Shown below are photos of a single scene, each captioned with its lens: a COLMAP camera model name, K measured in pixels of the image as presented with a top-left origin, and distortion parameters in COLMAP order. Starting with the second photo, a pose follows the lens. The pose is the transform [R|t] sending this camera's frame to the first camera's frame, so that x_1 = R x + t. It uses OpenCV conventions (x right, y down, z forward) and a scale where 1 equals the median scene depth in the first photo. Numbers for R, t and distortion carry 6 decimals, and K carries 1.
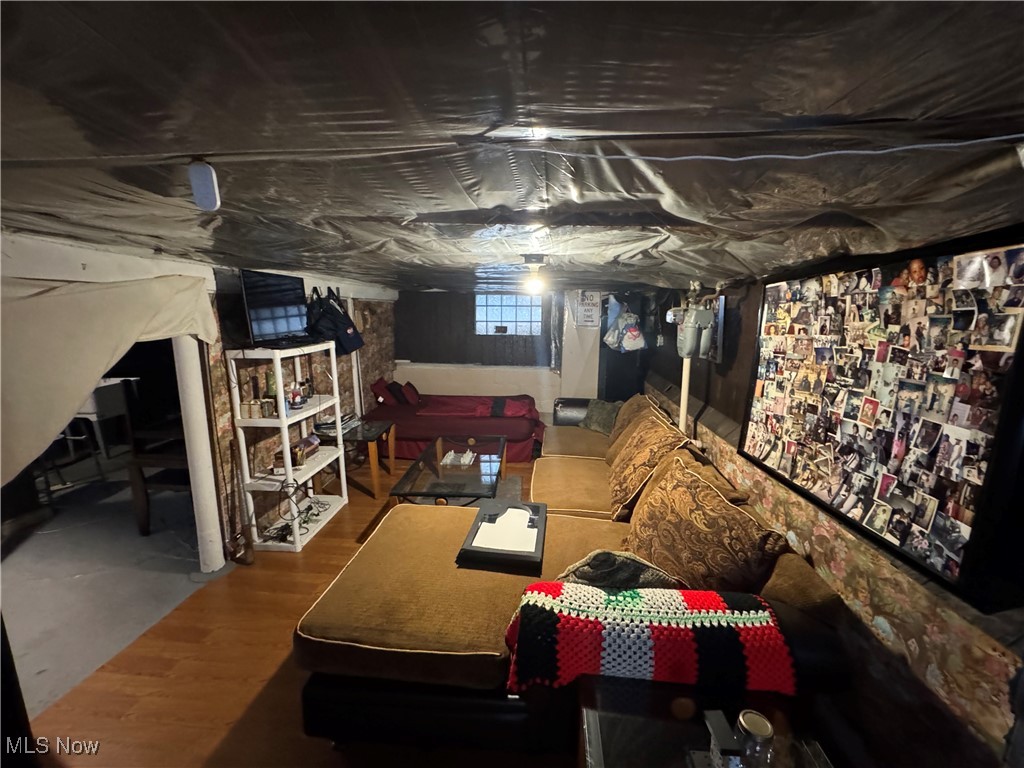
lens RADIAL K [[409.2, 0, 512.0], [0, 409.2, 384.0], [0, 0, 1]] dist [-0.001848, 0.000338]
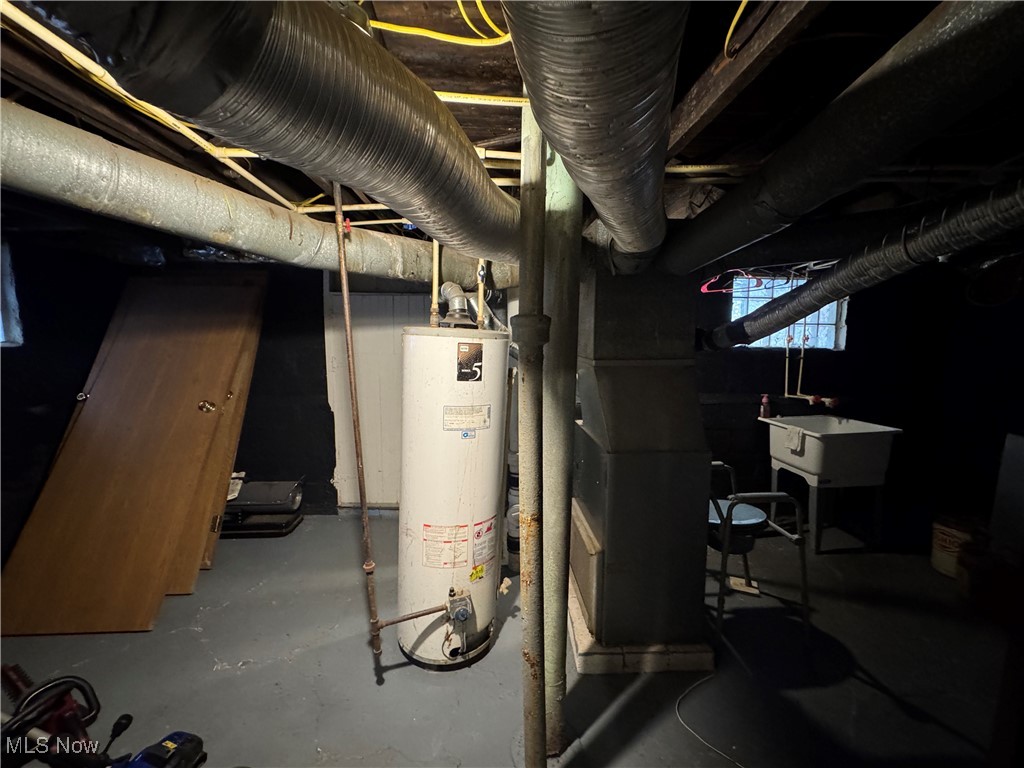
lens RADIAL K [[409.2, 0, 512.0], [0, 409.2, 384.0], [0, 0, 1]] dist [-0.001848, 0.000338]
pose [[0.138189, 0.106633, -0.984649, -0.720794], [-0.185379, 0.979401, 0.080048, -0.034691], [0.972902, 0.171472, 0.155110, 0.639244]]
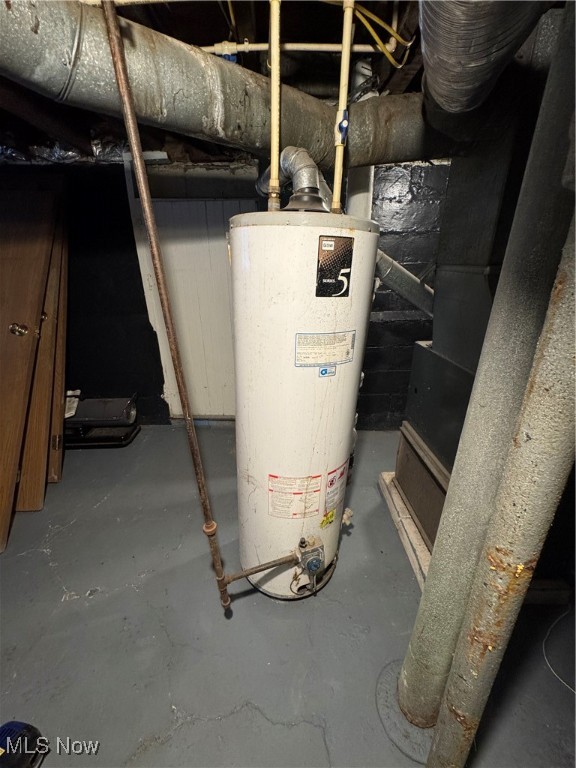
lens RADIAL K [[306.9, 0, 288.0], [0, 306.9, 384.0], [0, 0, 1]] dist [-0.001848, 0.000338]
pose [[0.111639, 0.357639, -0.927163, -0.958911], [-0.172693, 0.925781, 0.336313, -0.000894], [0.978629, 0.122569, 0.165115, 0.594887]]
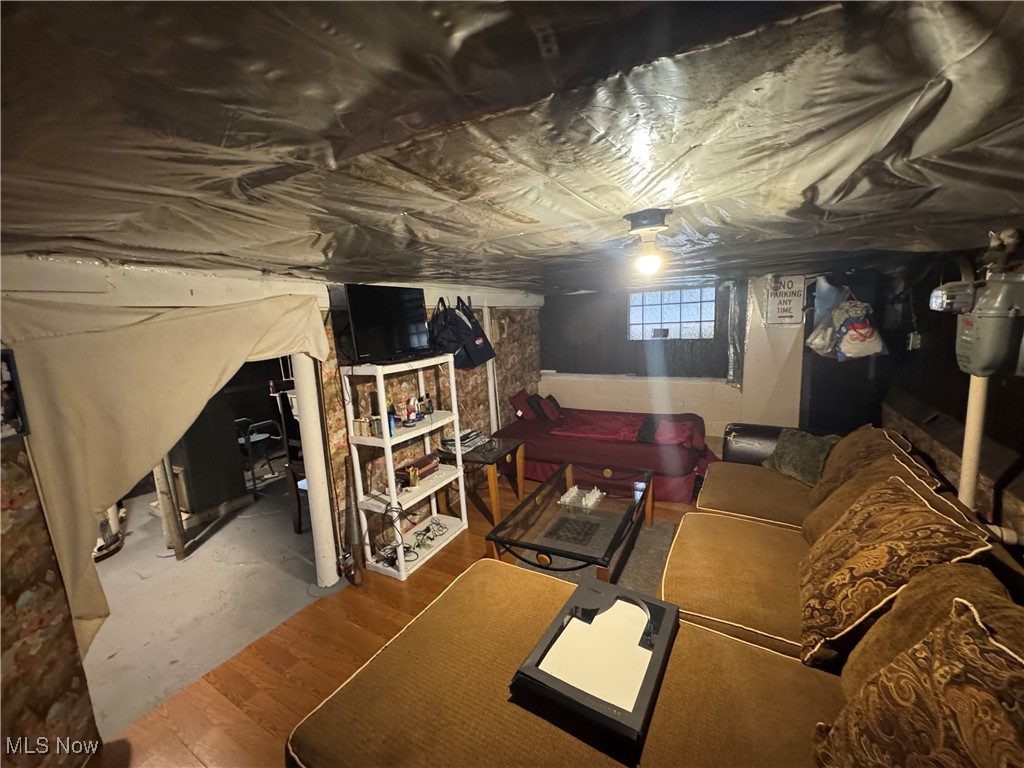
lens RADIAL K [[409.2, 0, 512.0], [0, 409.2, 384.0], [0, 0, 1]] dist [-0.001848, 0.000338]
pose [[0.909221, 0.011021, -0.416168, 0.079243], [-0.016238, 0.999828, -0.009000, -0.031515], [0.415997, 0.014940, 0.909243, 0.221339]]
